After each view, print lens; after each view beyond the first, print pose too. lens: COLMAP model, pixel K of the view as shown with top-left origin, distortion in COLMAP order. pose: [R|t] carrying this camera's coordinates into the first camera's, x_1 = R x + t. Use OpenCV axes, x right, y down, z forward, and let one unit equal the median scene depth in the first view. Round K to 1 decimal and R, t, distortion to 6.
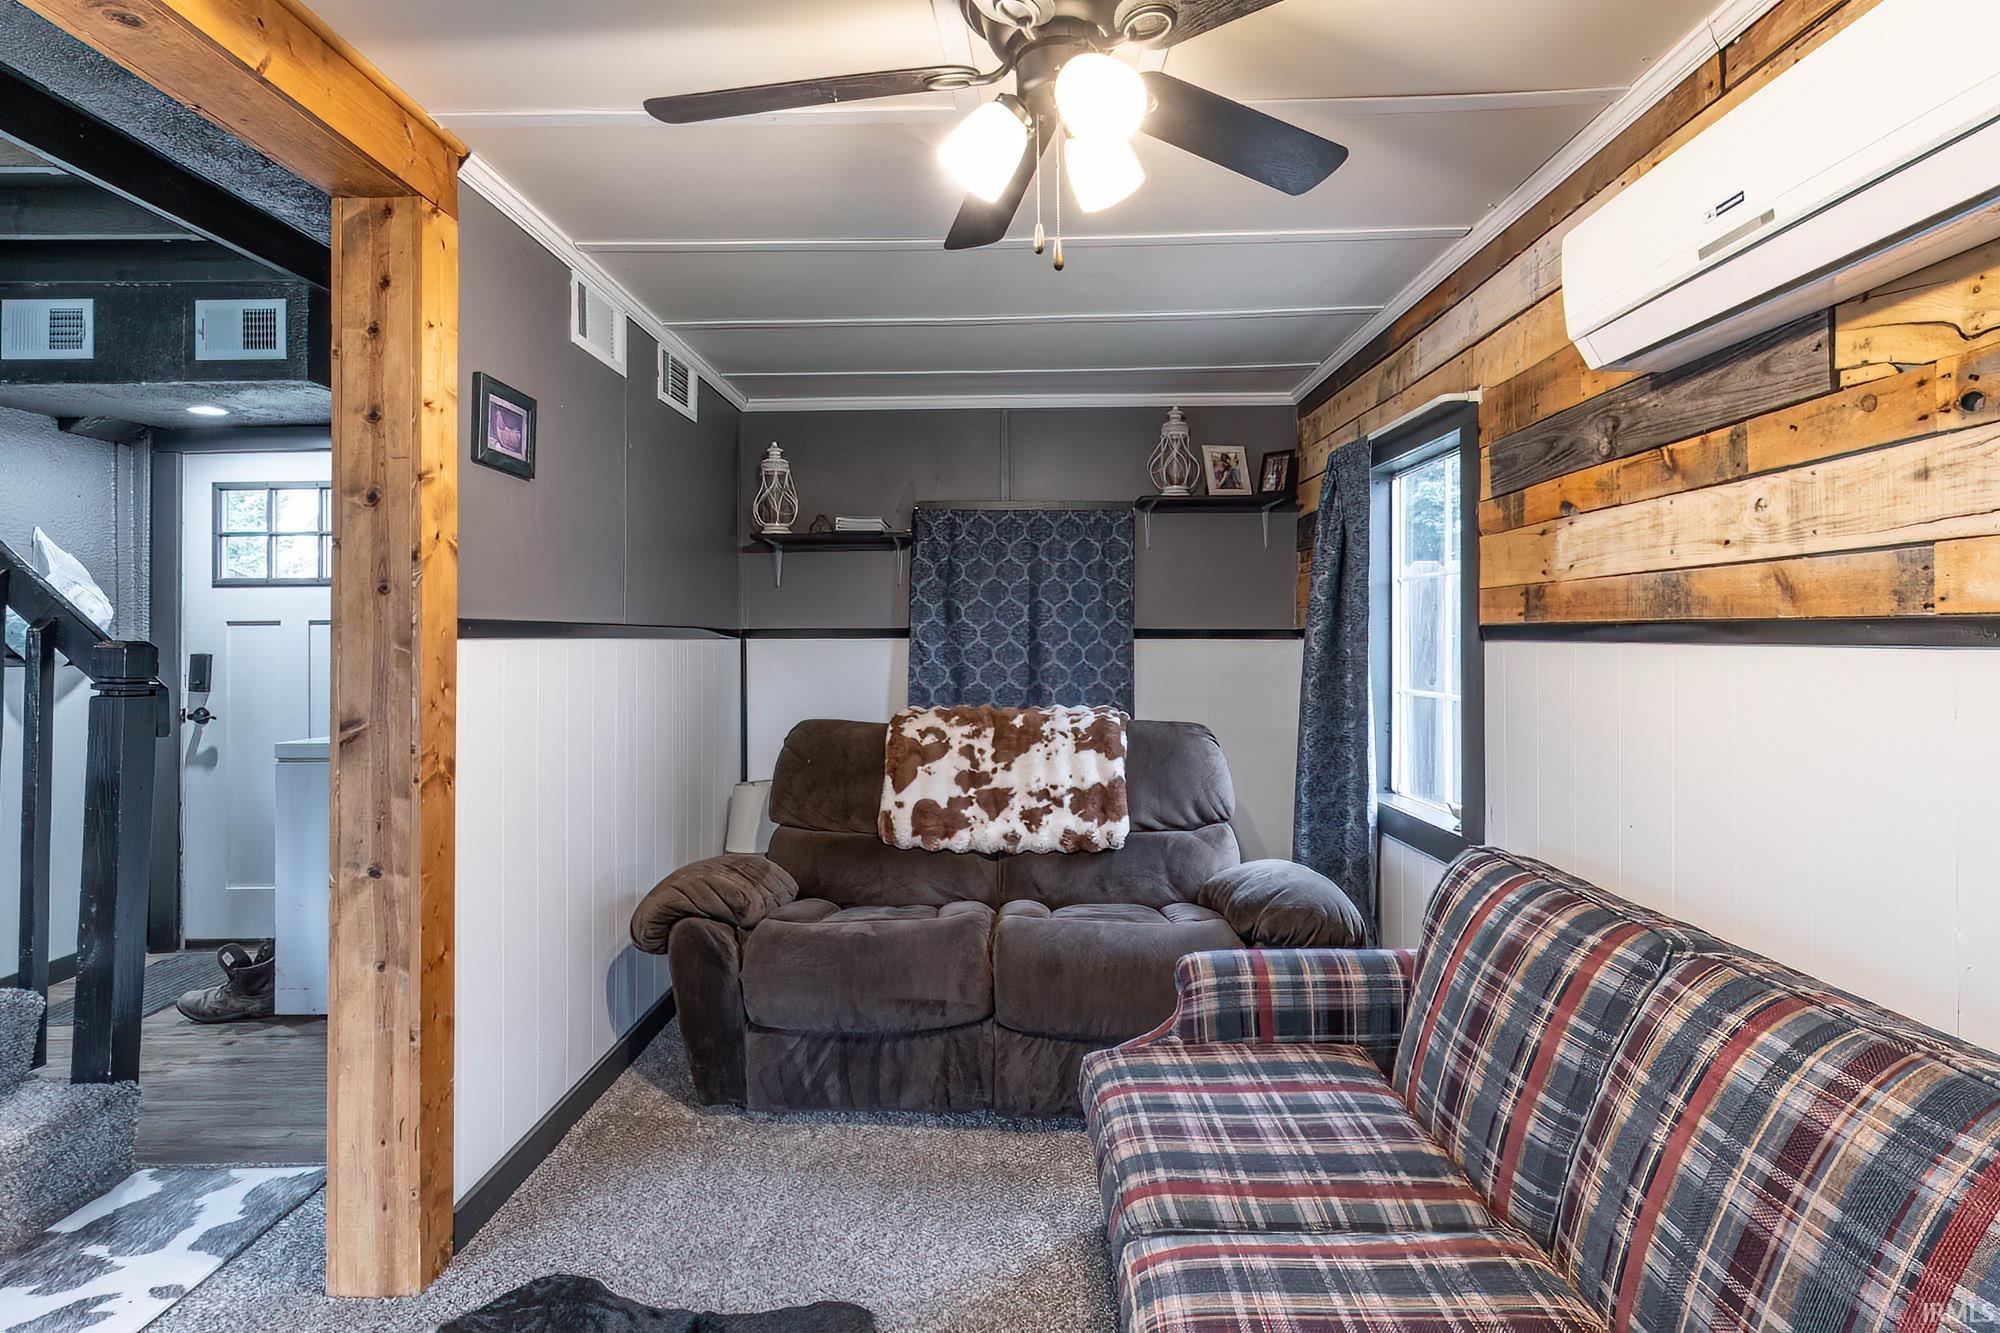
lens RADIAL K [[969.6, 0, 969.0], [0, 969.6, 627.1], [0, 0, 1]] dist [0.000605, -0.000100]
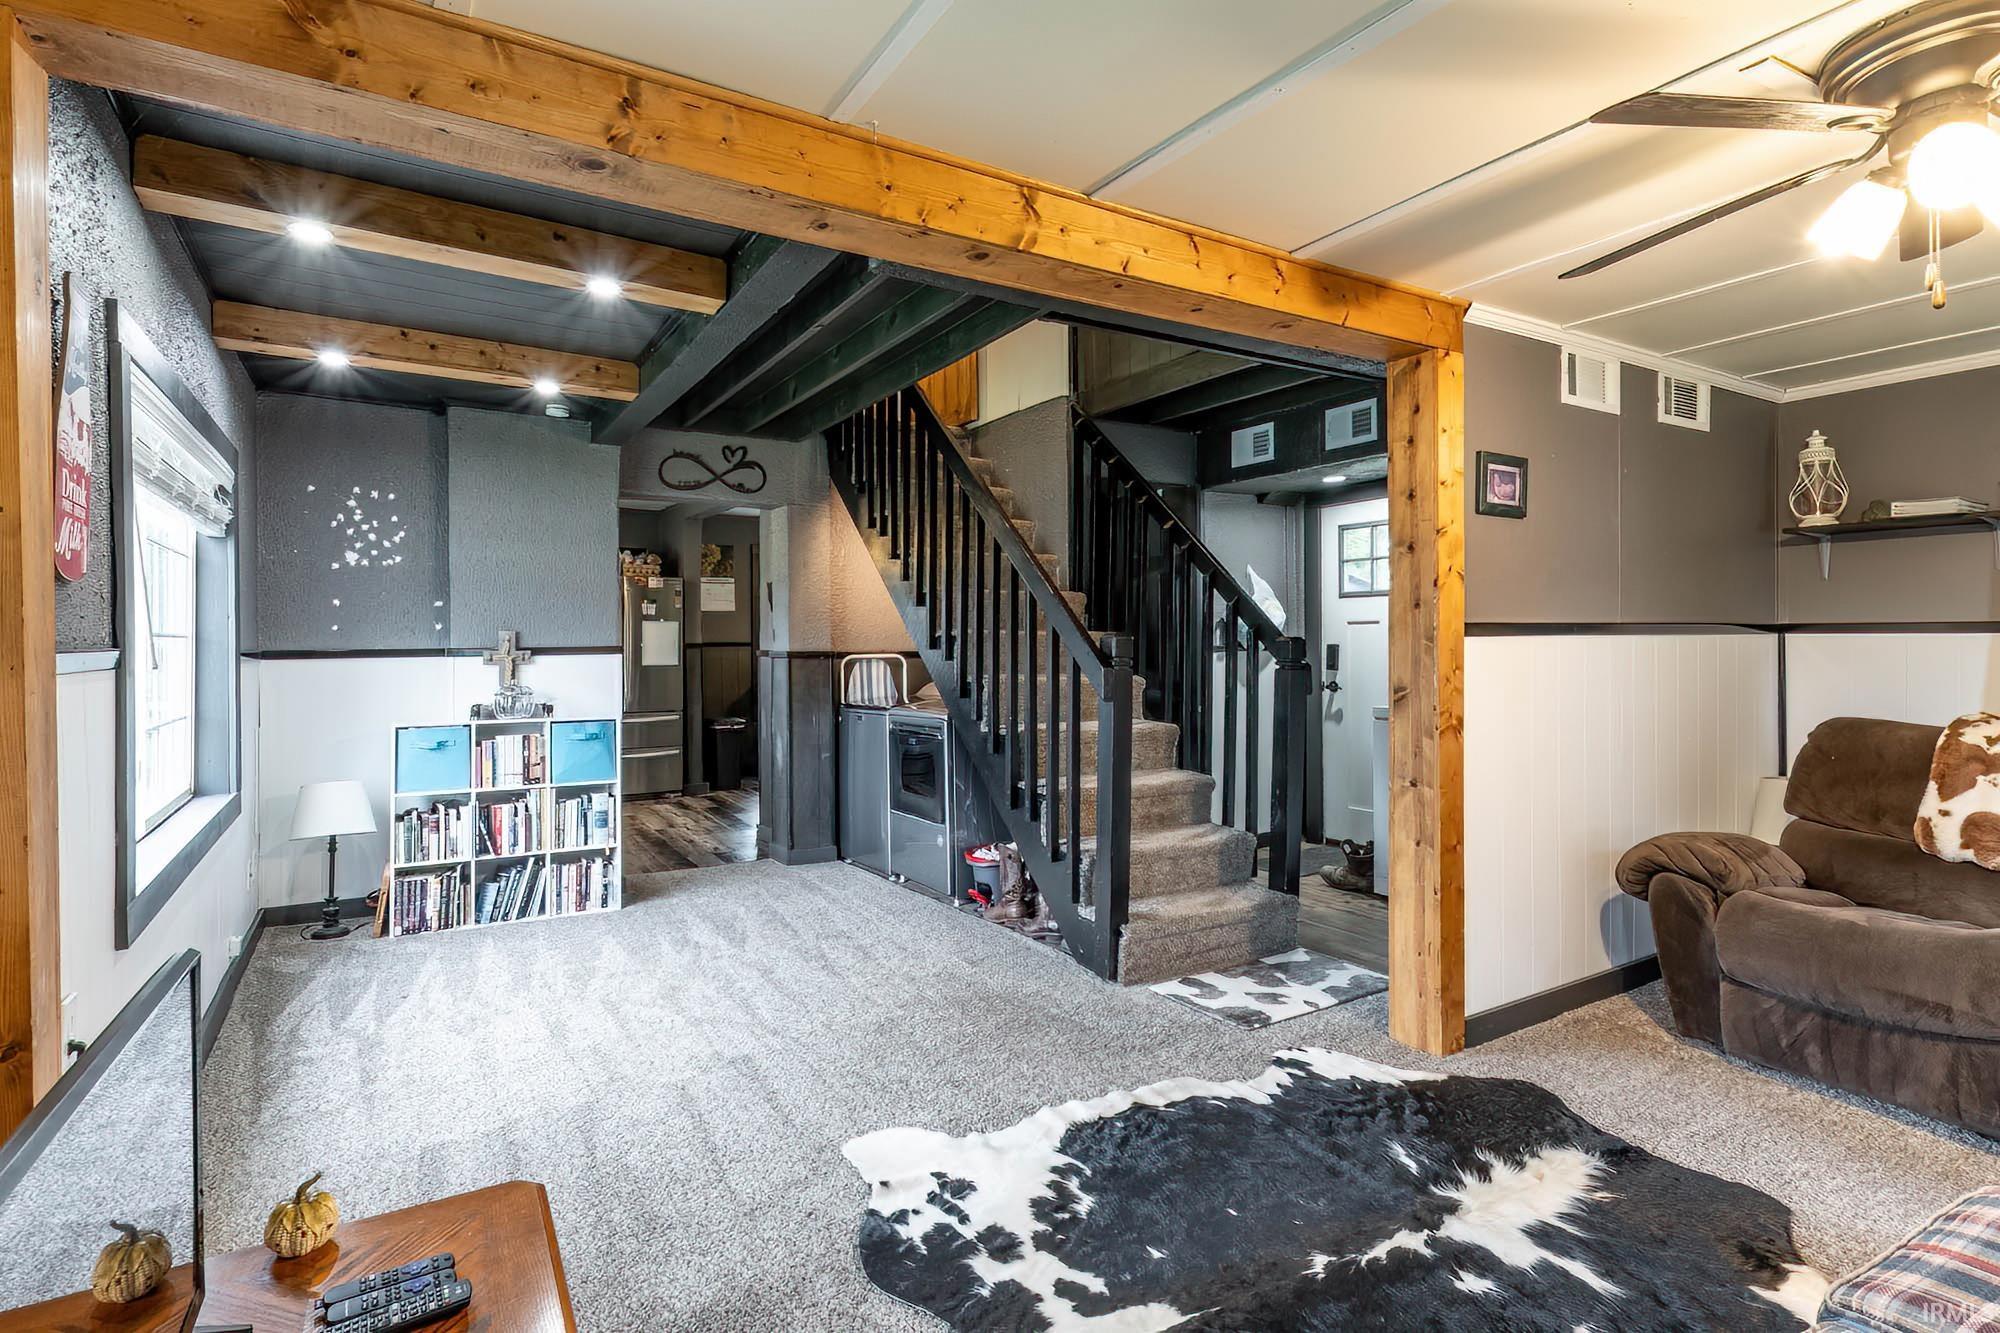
lens RADIAL K [[969.6, 0, 1012.6], [0, 969.6, 639.5], [0, 0, 1]] dist [0.000605, -0.000100]
pose [[0.540936, 0.004849, -0.841050, 0.281042], [0.013352, 0.999808, 0.014353, -0.011039], [0.840958, -0.018994, 0.540767, -0.311581]]
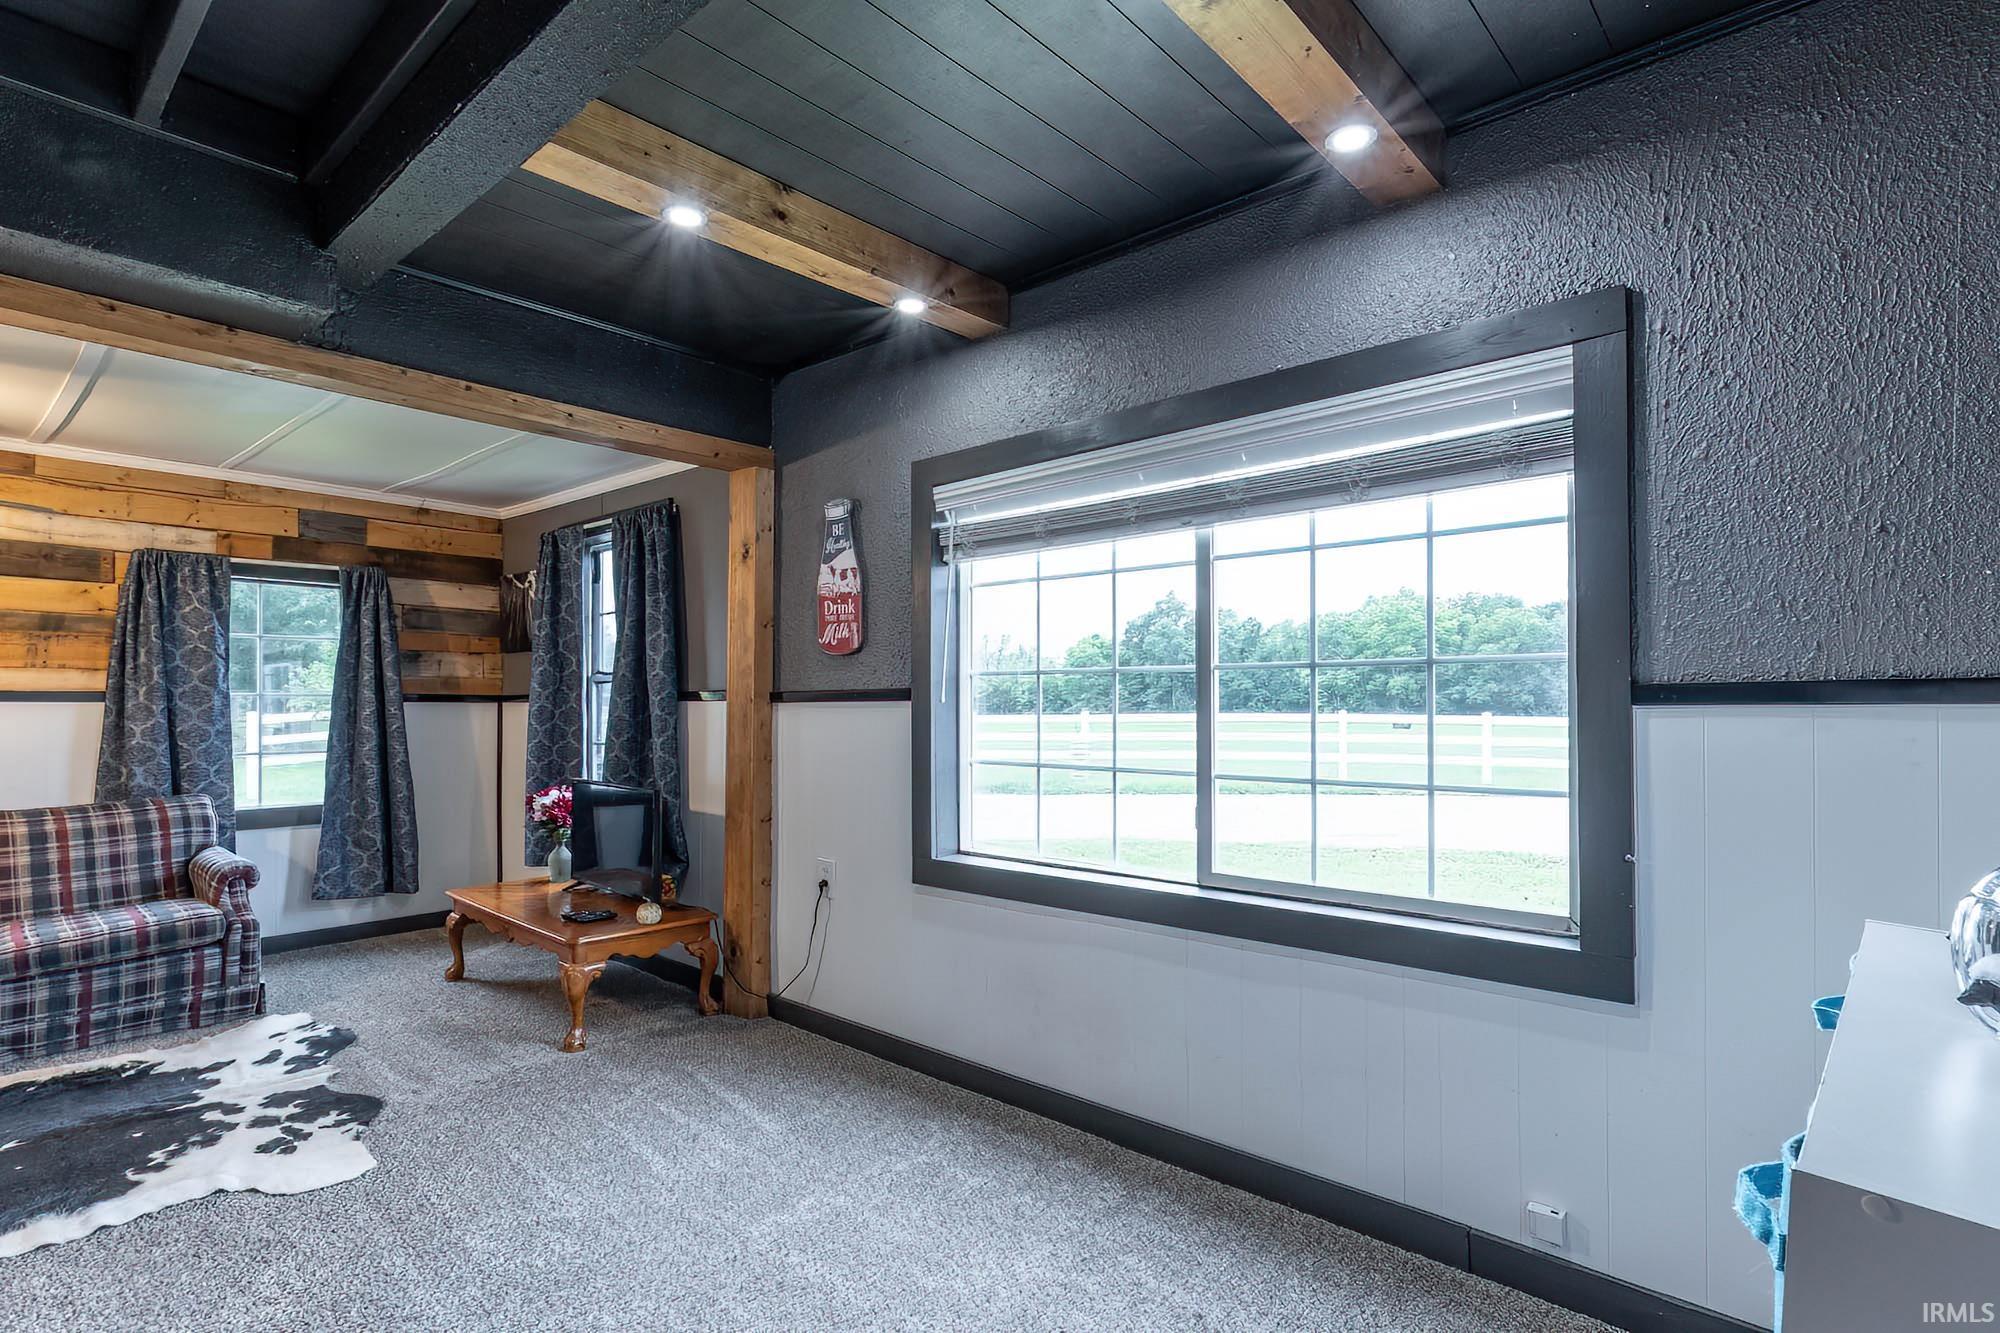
lens RADIAL K [[969.6, 0, 999.2], [0, 969.6, 693.2], [0, 0, 1]] dist [0.000605, -0.000100]
pose [[-0.746690, 0.017002, 0.664955, -1.806048], [0.001706, 0.999719, -0.023646, 0.038391], [-0.665170, -0.016522, -0.746509, 0.394936]]
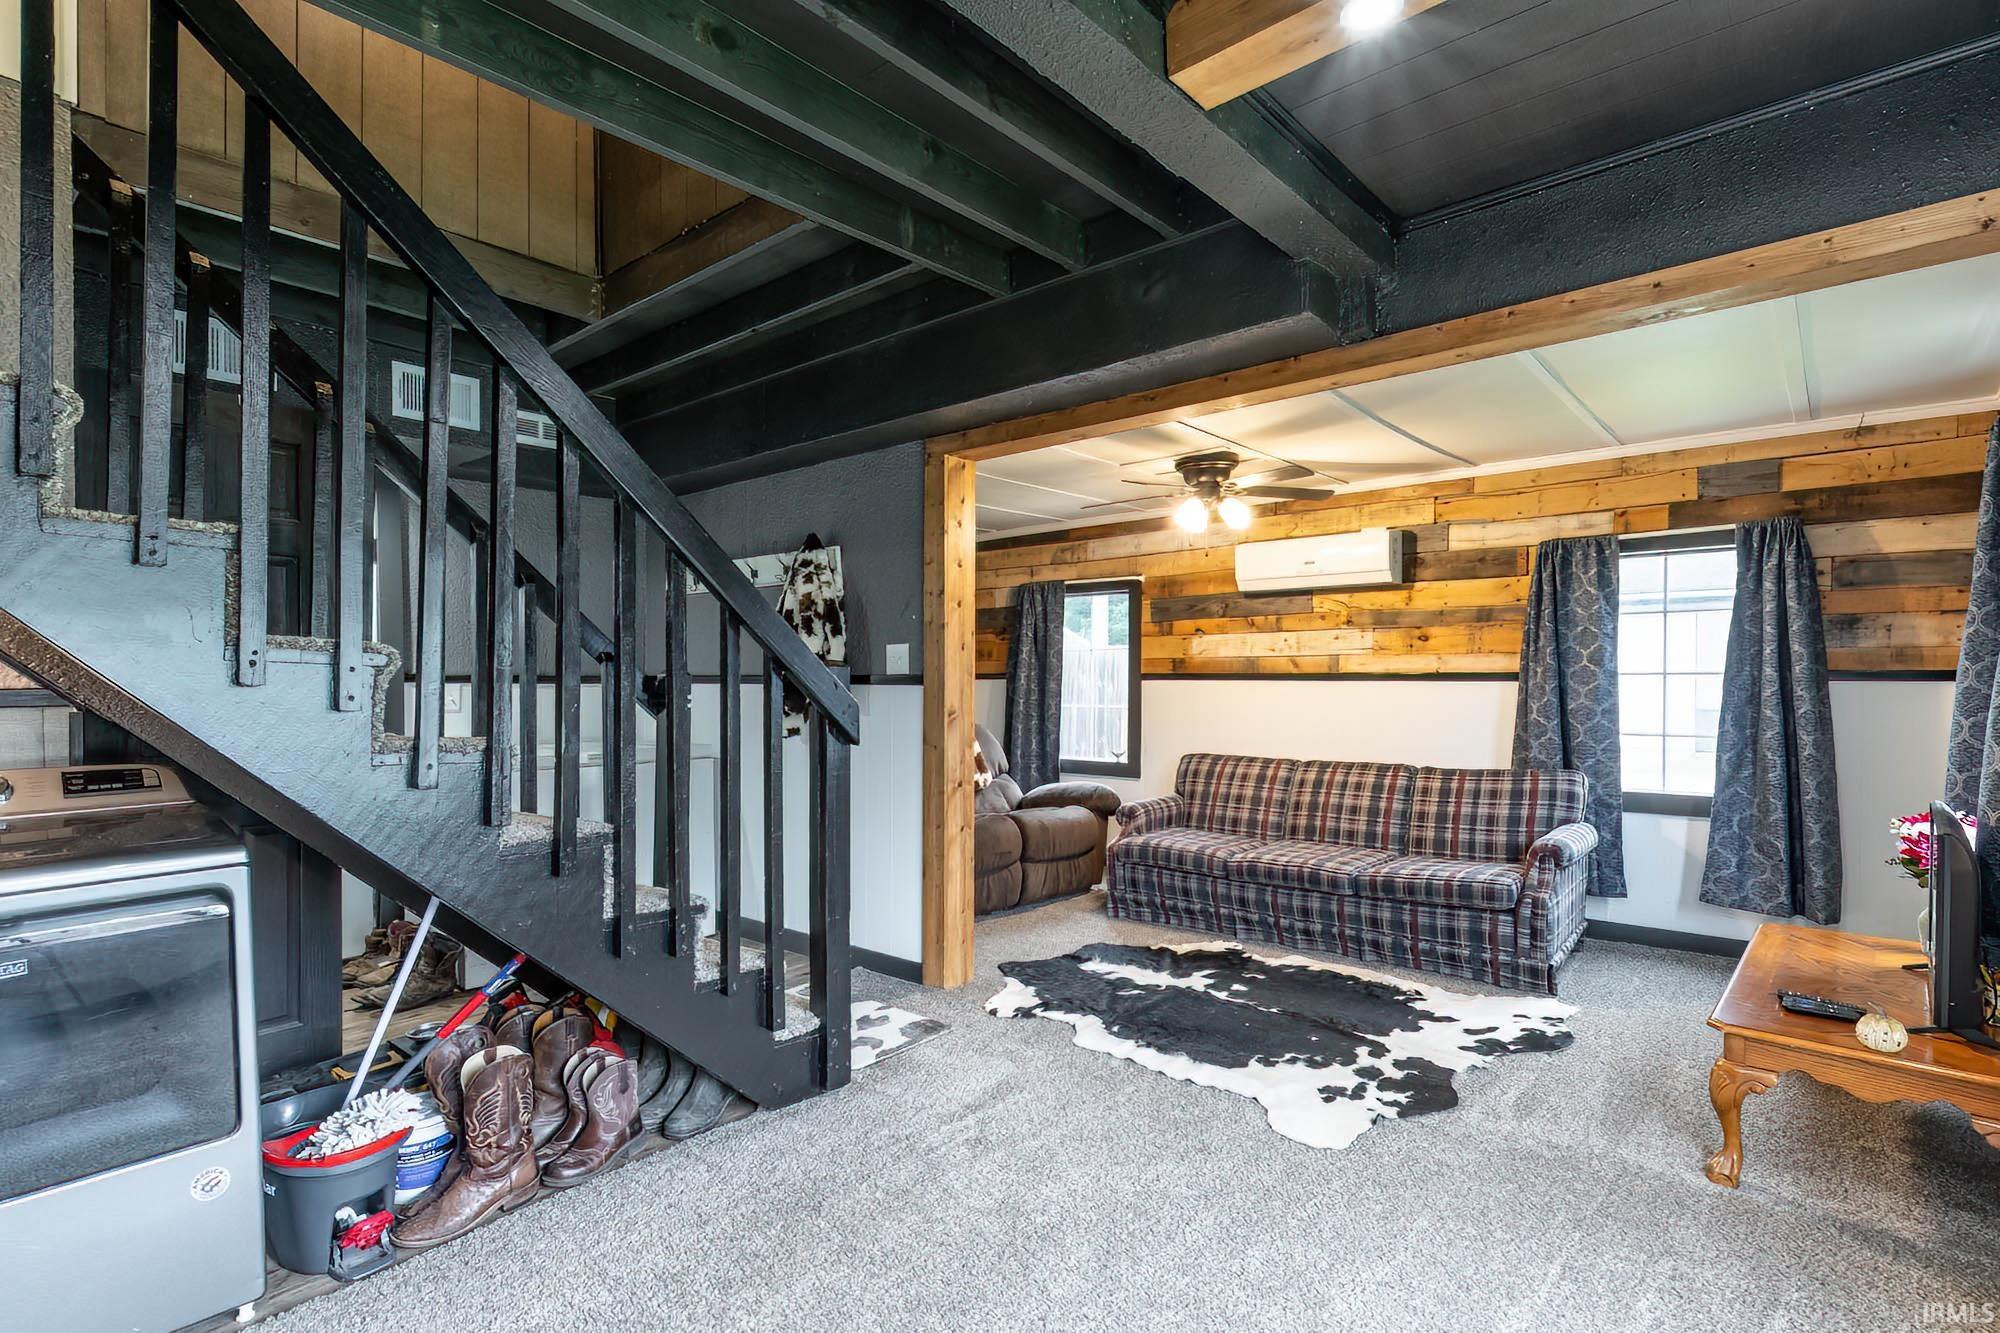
lens RADIAL K [[969.6, 0, 989.4], [0, 969.6, 682.7], [0, 0, 1]] dist [0.000605, -0.000100]
pose [[0.664150, 0.006090, 0.747575, -1.639497], [-0.010682, 0.999942, 0.001343, 0.022143], [-0.747523, -0.008877, 0.664176, -0.337497]]
